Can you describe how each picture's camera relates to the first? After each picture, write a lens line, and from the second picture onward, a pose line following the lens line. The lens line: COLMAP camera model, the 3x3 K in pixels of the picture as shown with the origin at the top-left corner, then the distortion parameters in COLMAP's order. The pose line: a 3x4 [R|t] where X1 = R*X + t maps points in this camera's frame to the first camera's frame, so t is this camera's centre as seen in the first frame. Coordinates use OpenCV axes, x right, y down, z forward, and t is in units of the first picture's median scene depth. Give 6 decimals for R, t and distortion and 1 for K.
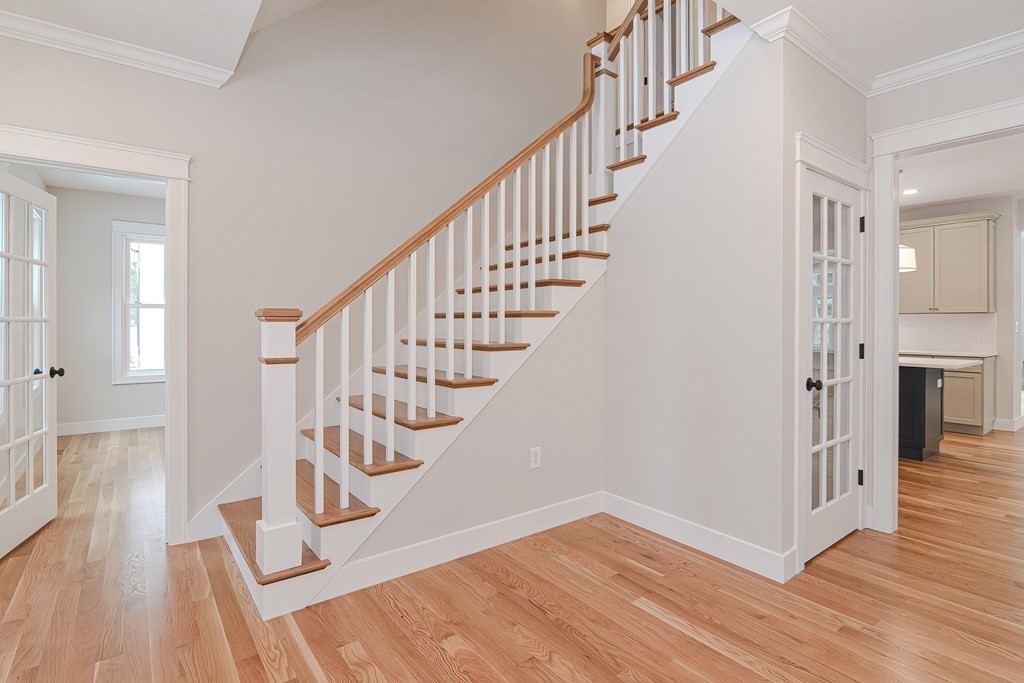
lens RADIAL K [[507.3, 0, 513.1], [0, 507.3, 322.3], [0, 0, 1]] dist [-0.005081, -0.001368]
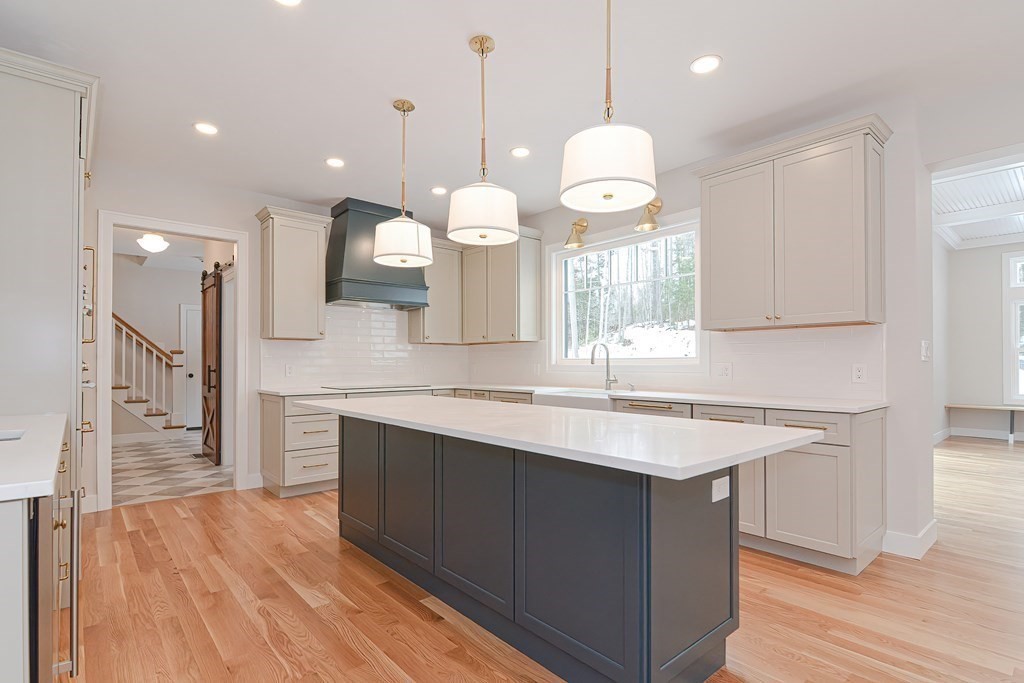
lens RADIAL K [[497.8, 0, 507.7], [0, 497.8, 360.7], [0, 0, 1]] dist [0.000364, -0.007732]
pose [[0.997493, -0.003311, 0.070692, 0.544596], [0.003756, 0.999974, -0.006166, 0.021068], [-0.070670, 0.006416, 0.997479, 0.528650]]
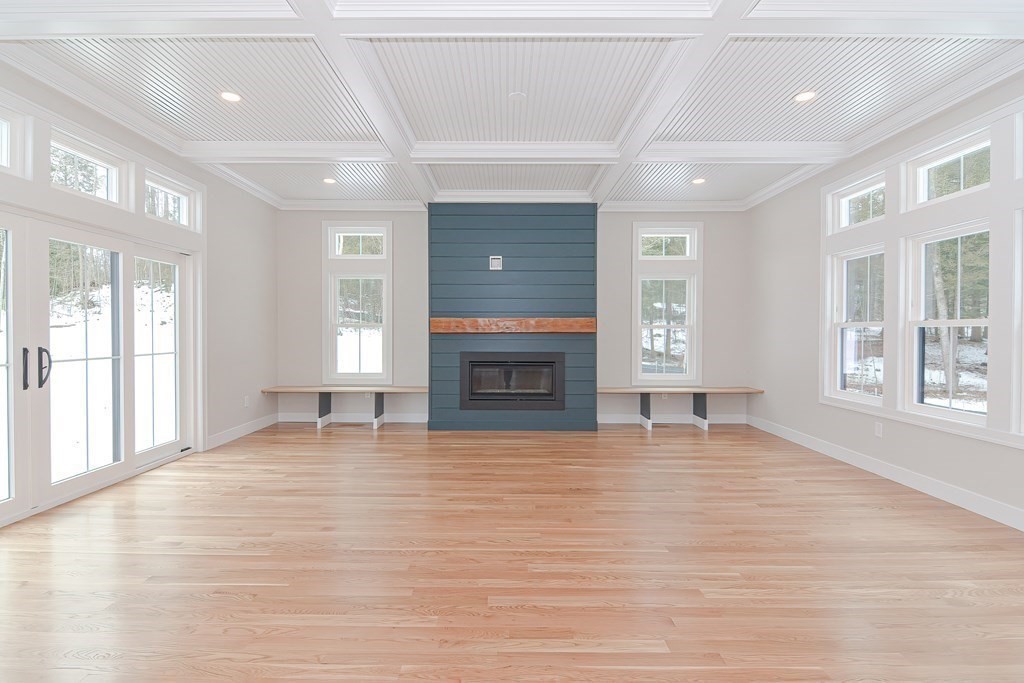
lens RADIAL K [[494.6, 0, 503.5], [0, 494.6, 339.5], [0, 0, 1]] dist [-0.001041, -0.000658]
pose [[0.605540, -0.013113, 0.795707, 1.204042], [-0.001068, 0.999850, 0.017290, 0.002833], [-0.795814, -0.011320, 0.605435, 0.643379]]
